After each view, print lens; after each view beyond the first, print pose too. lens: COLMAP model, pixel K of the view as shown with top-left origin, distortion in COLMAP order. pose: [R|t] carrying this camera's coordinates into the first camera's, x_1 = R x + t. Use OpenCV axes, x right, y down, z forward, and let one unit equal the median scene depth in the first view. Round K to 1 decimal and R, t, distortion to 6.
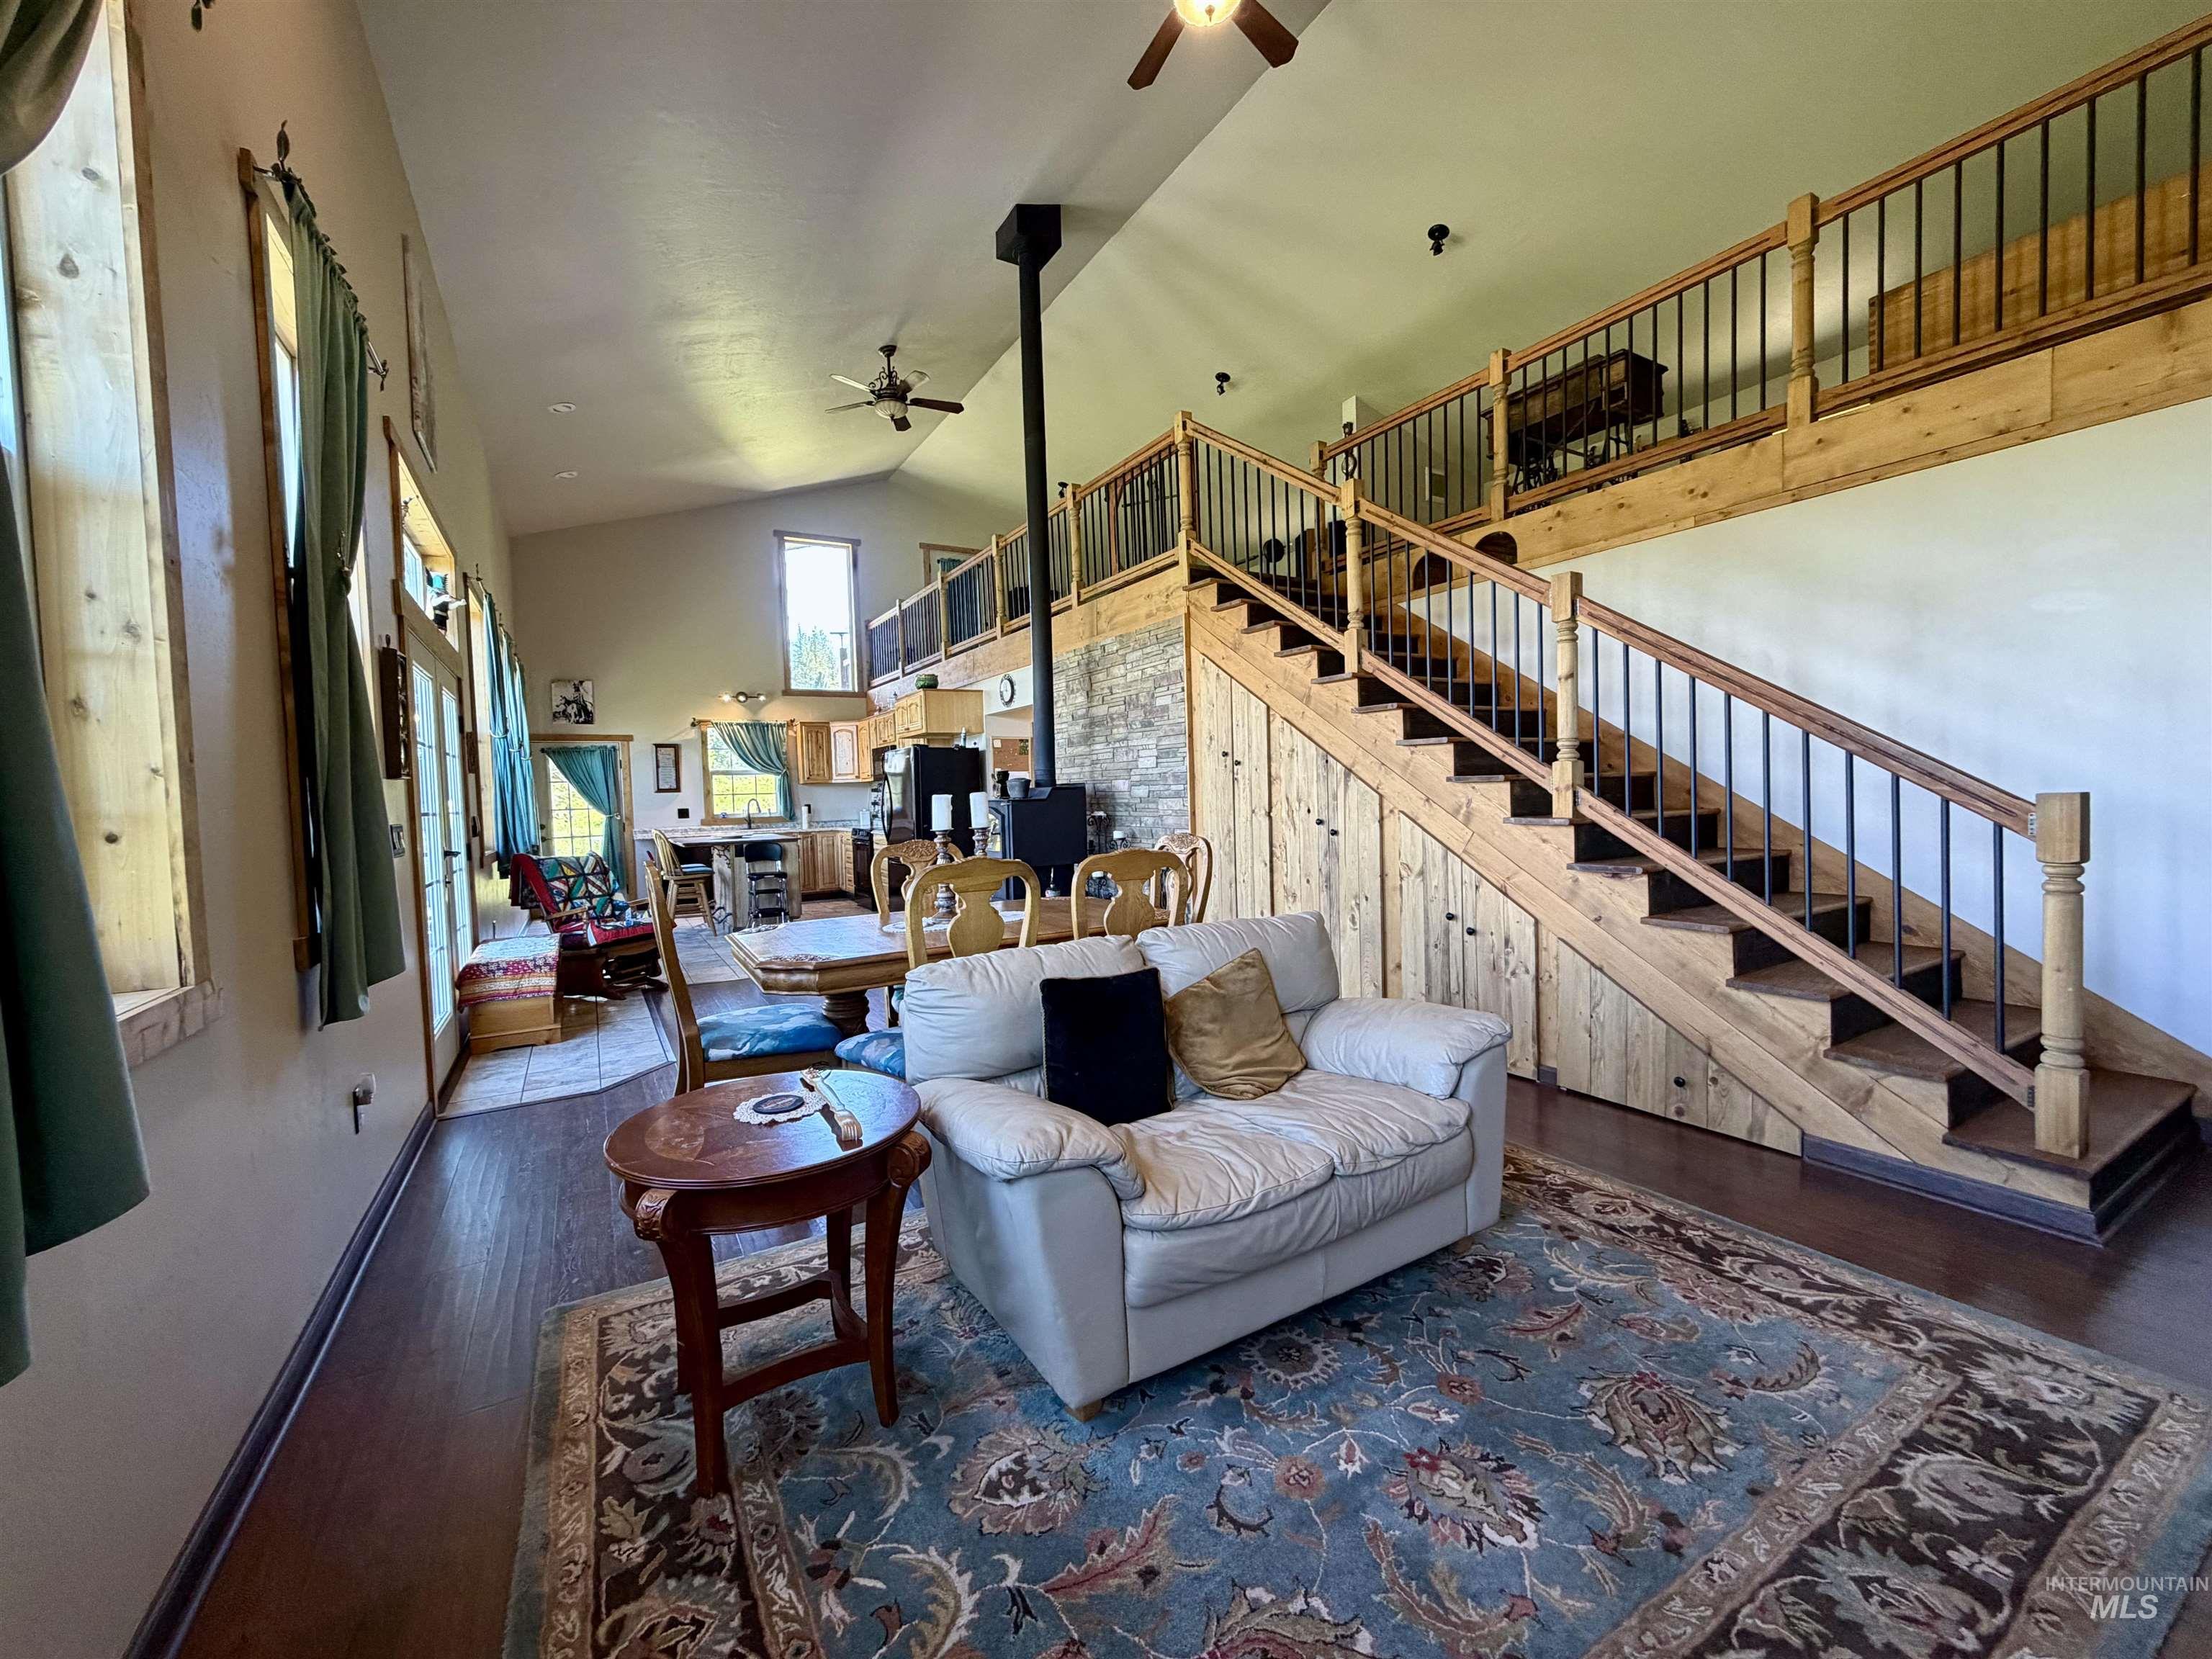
lens RADIAL K [[882.6, 0, 1102.0], [0, 882.6, 832.5], [0, 0, 1]] dist [-0.001574, -0.000160]
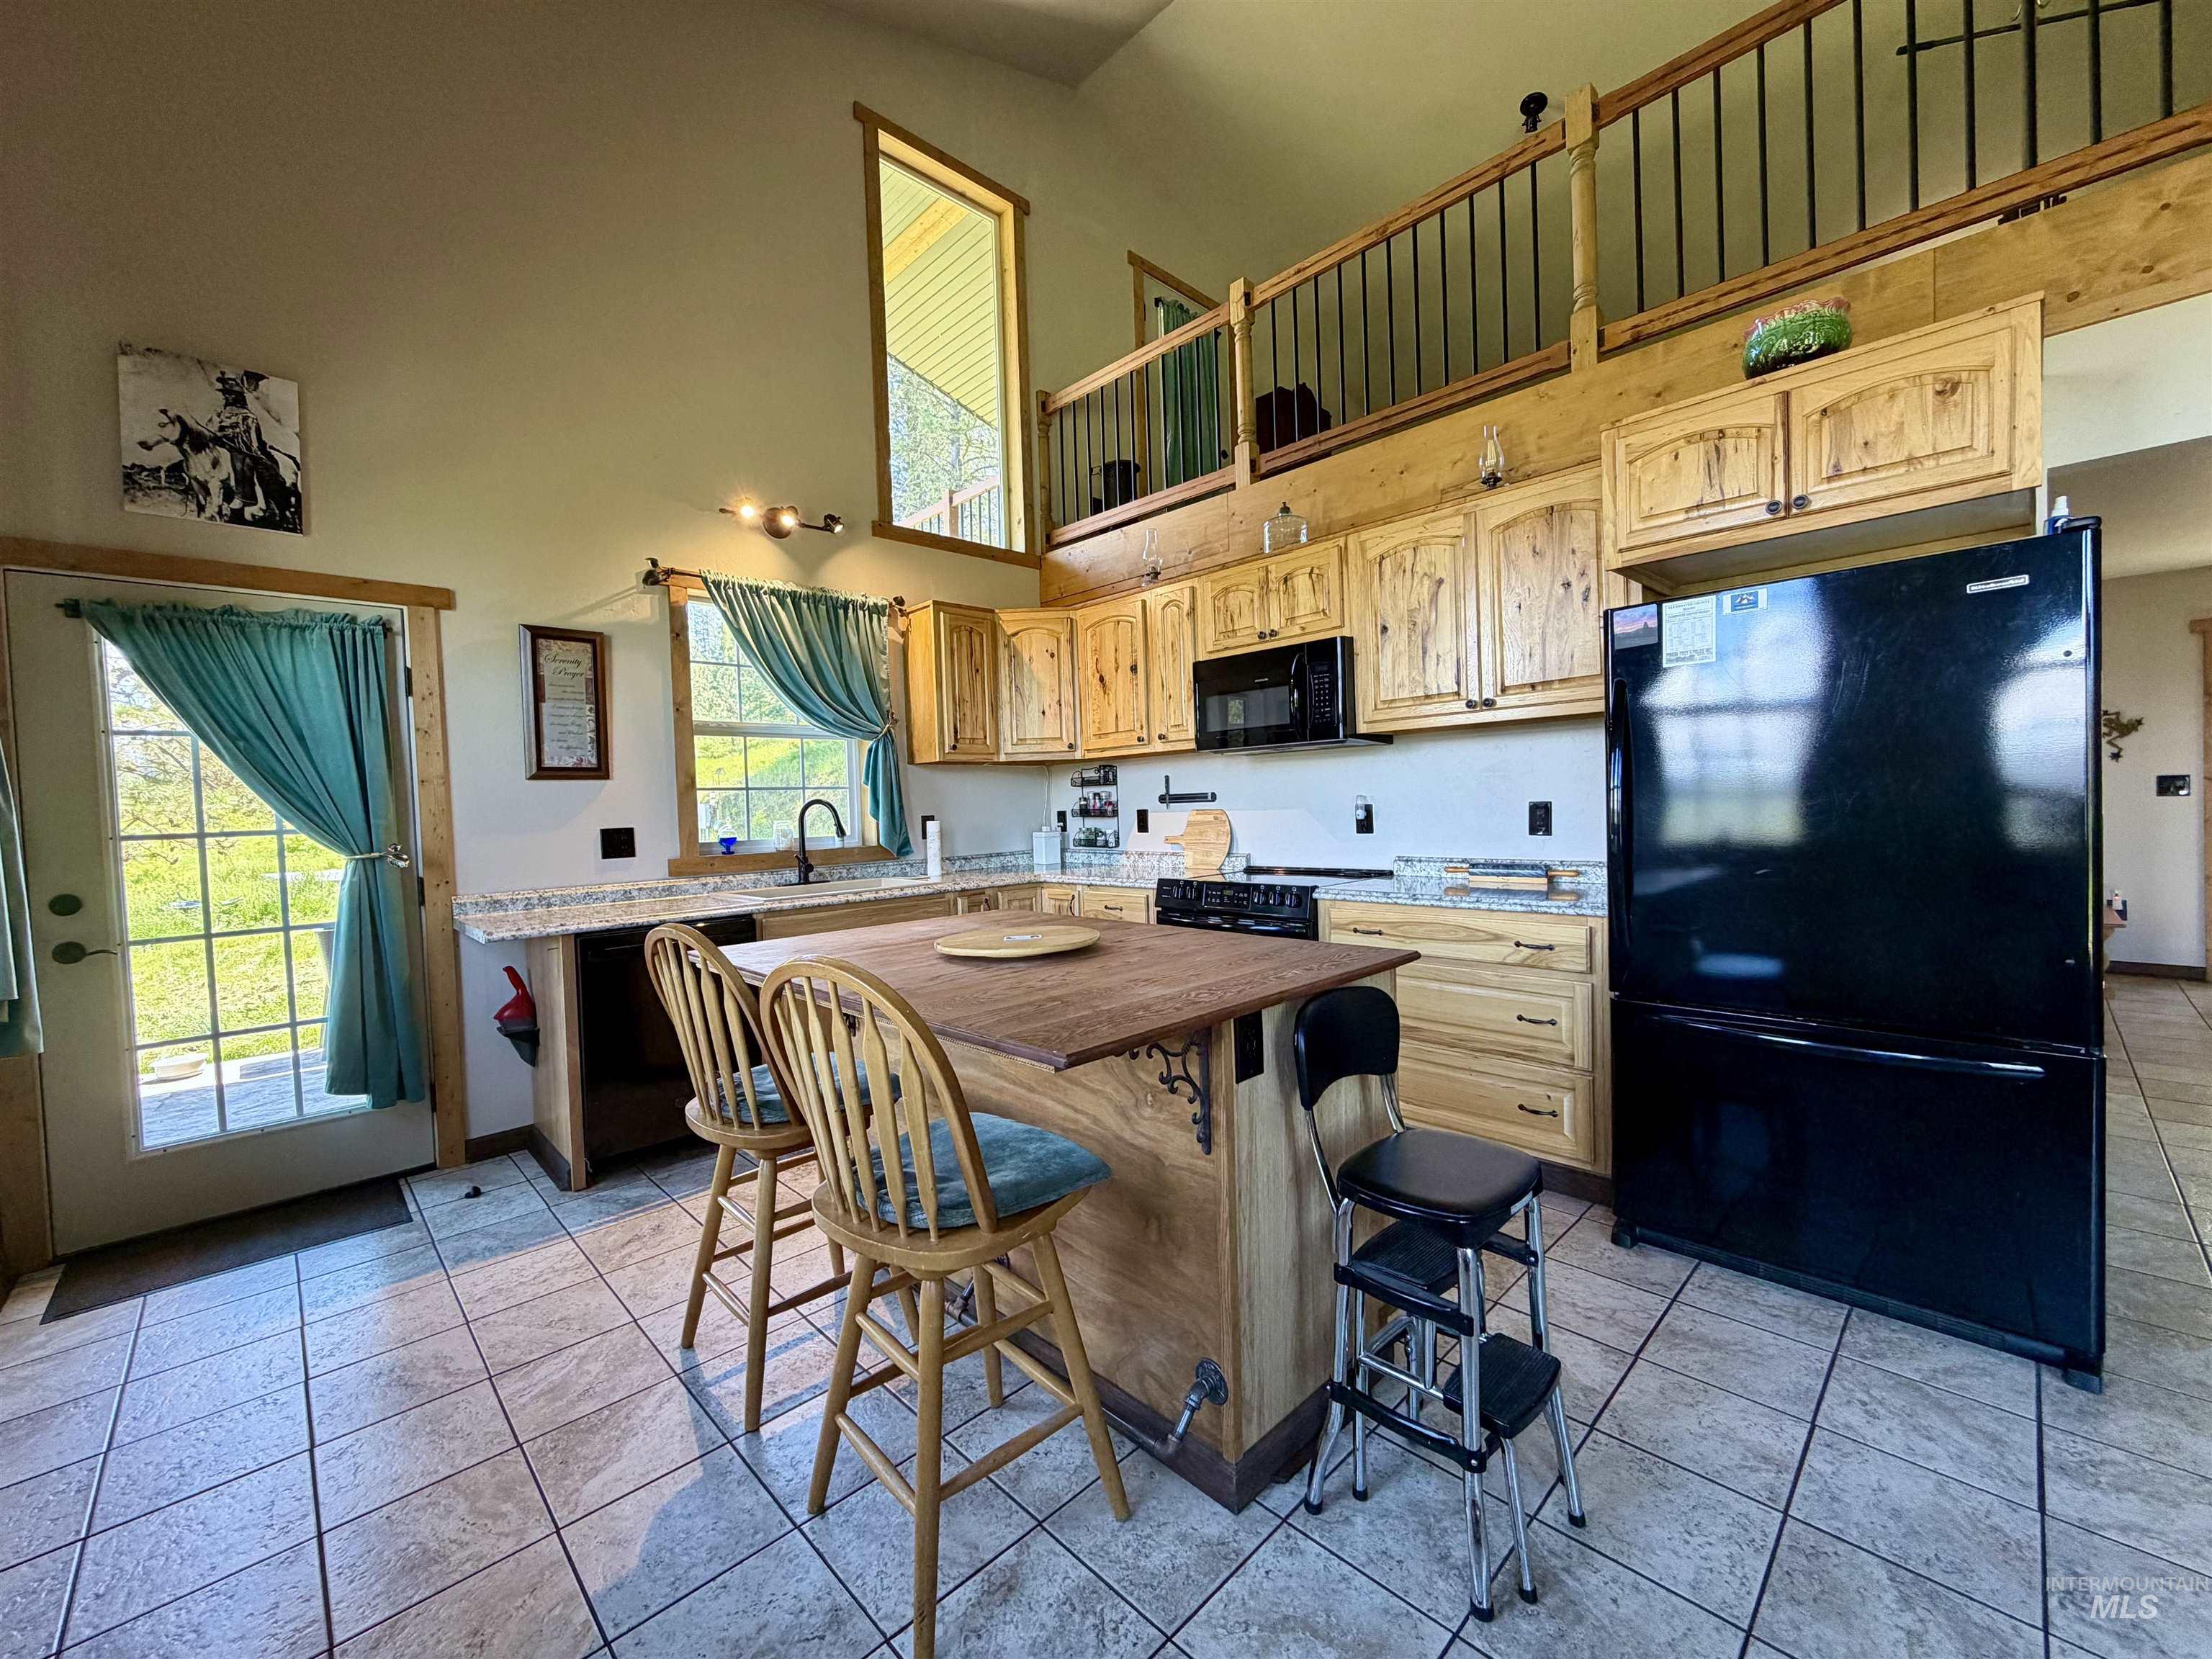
lens RADIAL K [[882.6, 0, 1106.6], [0, 882.6, 831.0], [0, 0, 1]] dist [-0.001574, -0.000160]
pose [[0.971203, -0.007465, 0.238137, -0.367815], [0.011956, 0.999777, -0.017421, -0.017866], [-0.237954, 0.019767, 0.971075, 0.621144]]
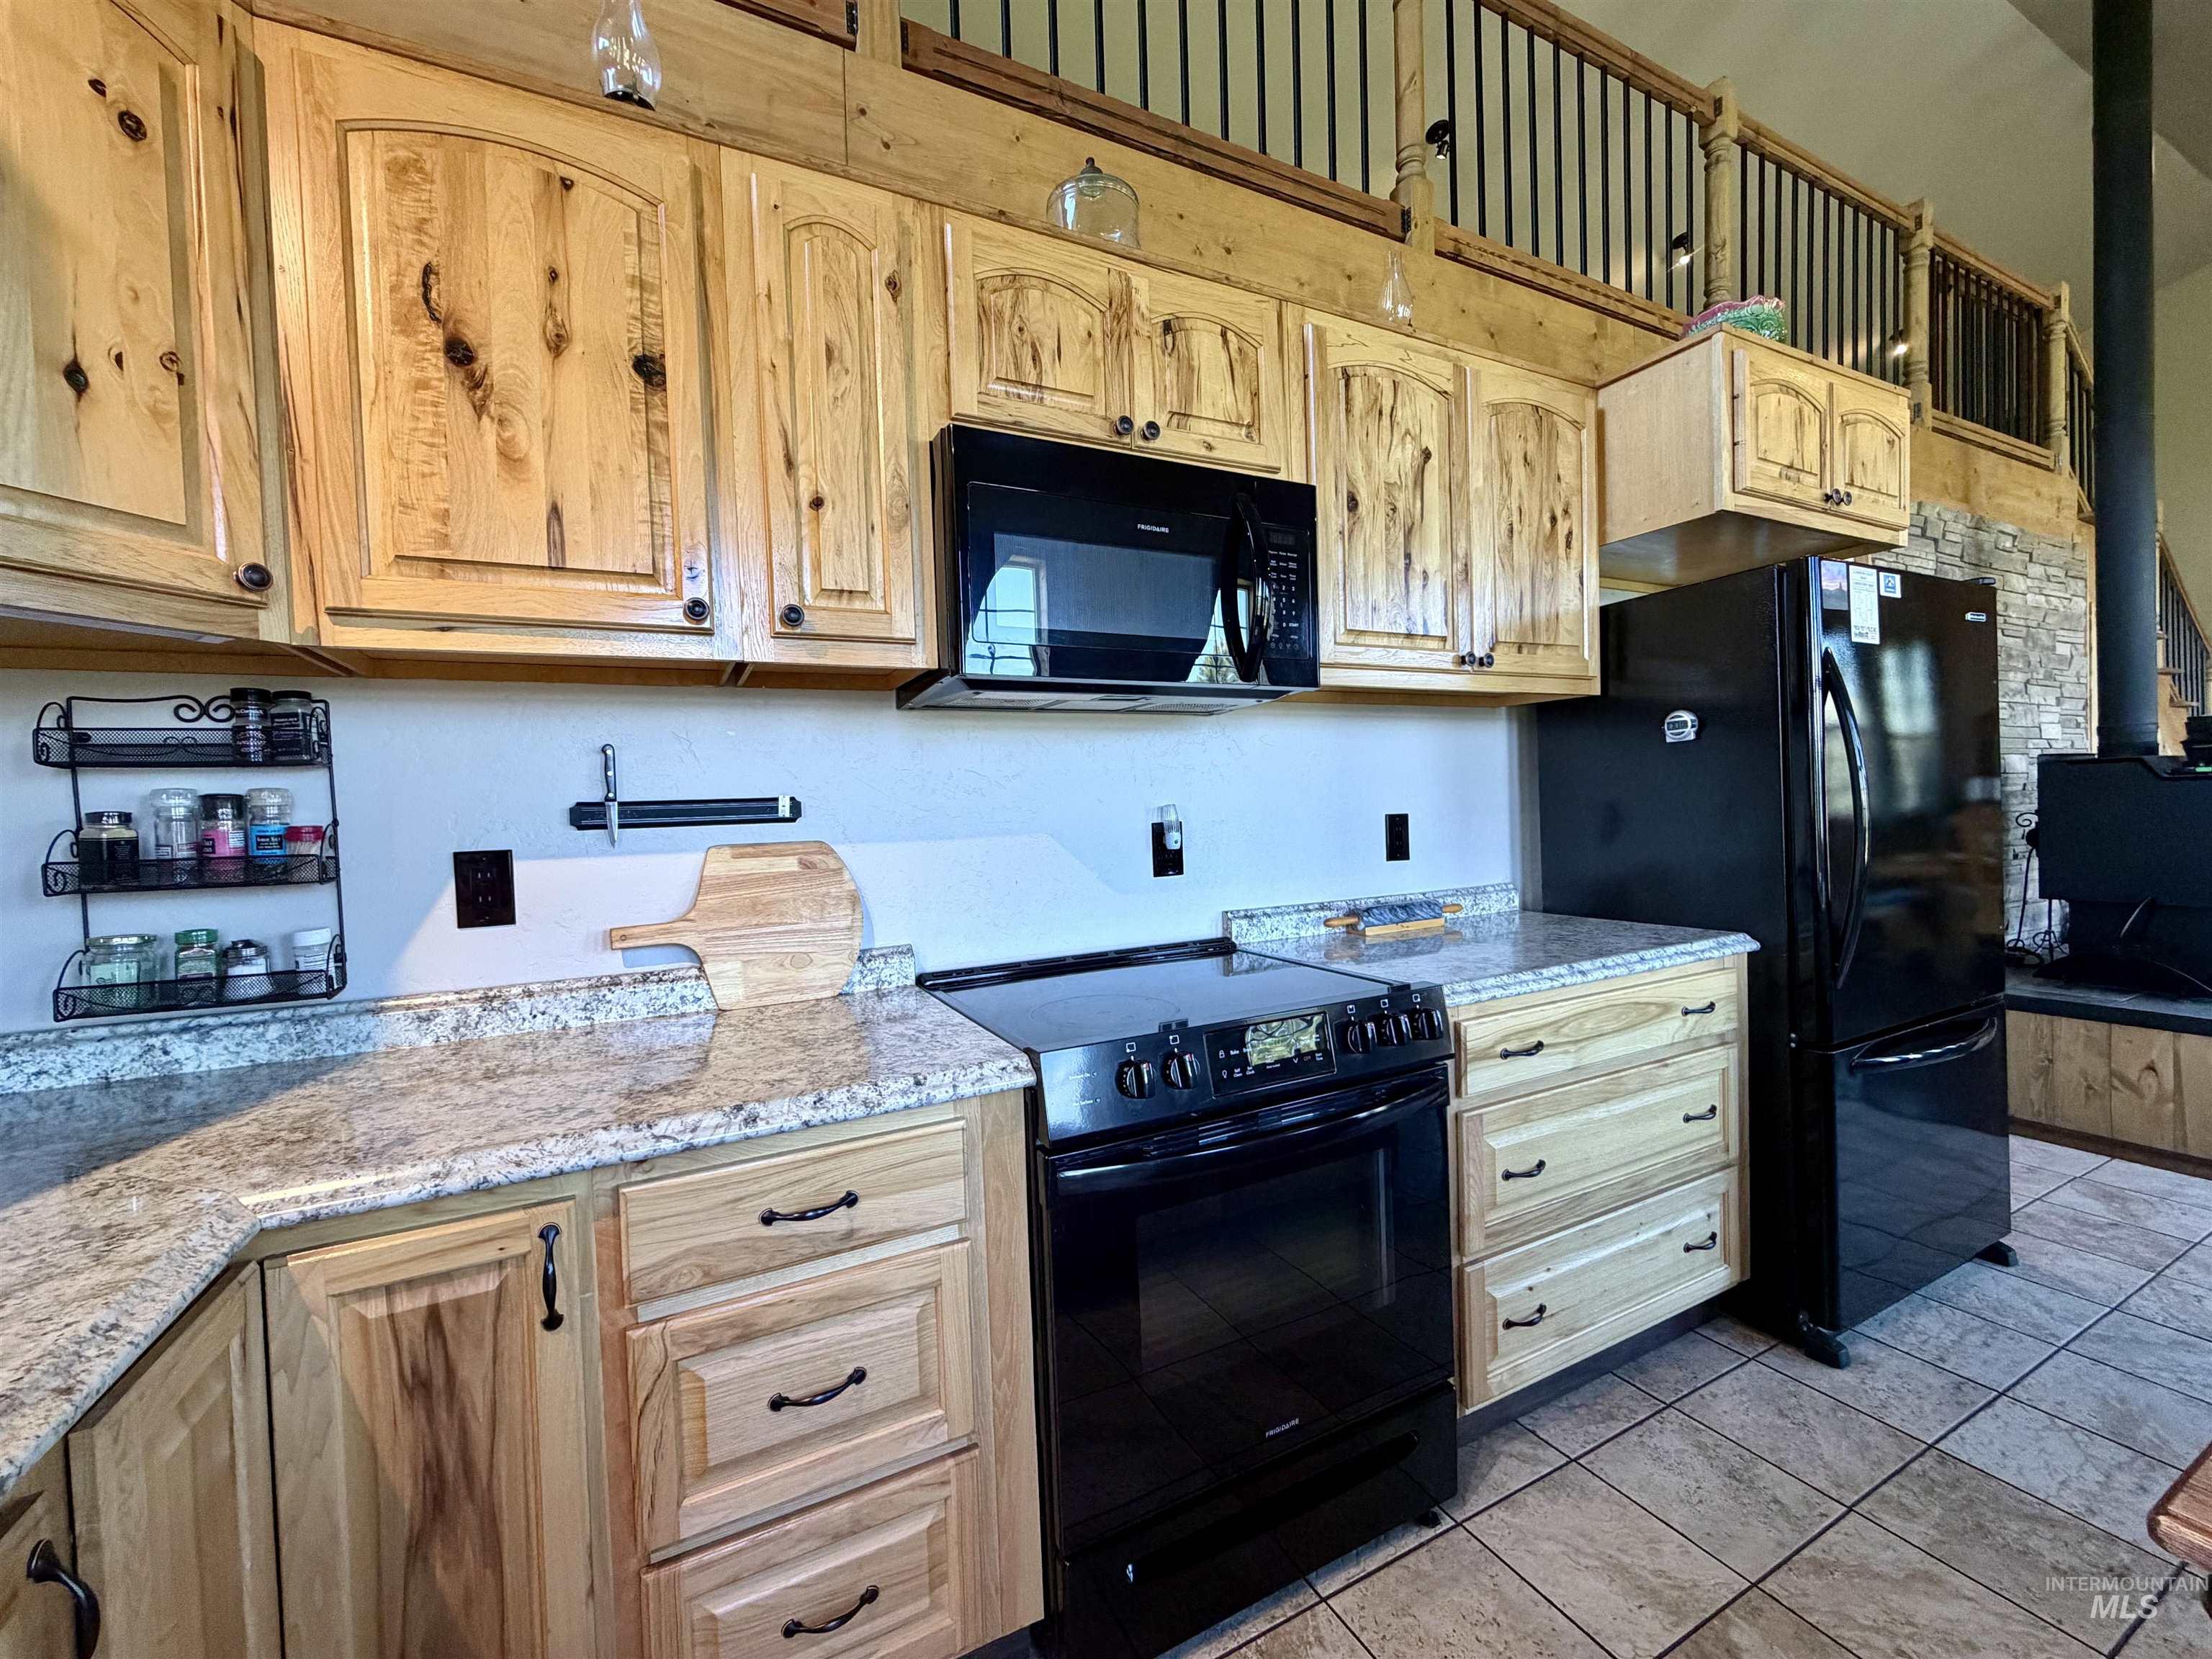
lens RADIAL K [[882.6, 0, 1106.7], [0, 882.6, 824.1], [0, 0, 1]] dist [-0.001574, -0.000160]
pose [[0.058164, 0.009481, 0.998262, -0.373307], [0.074148, 0.997152, -0.013791, -0.030864], [-0.995550, 0.074821, 0.057295, 0.930851]]
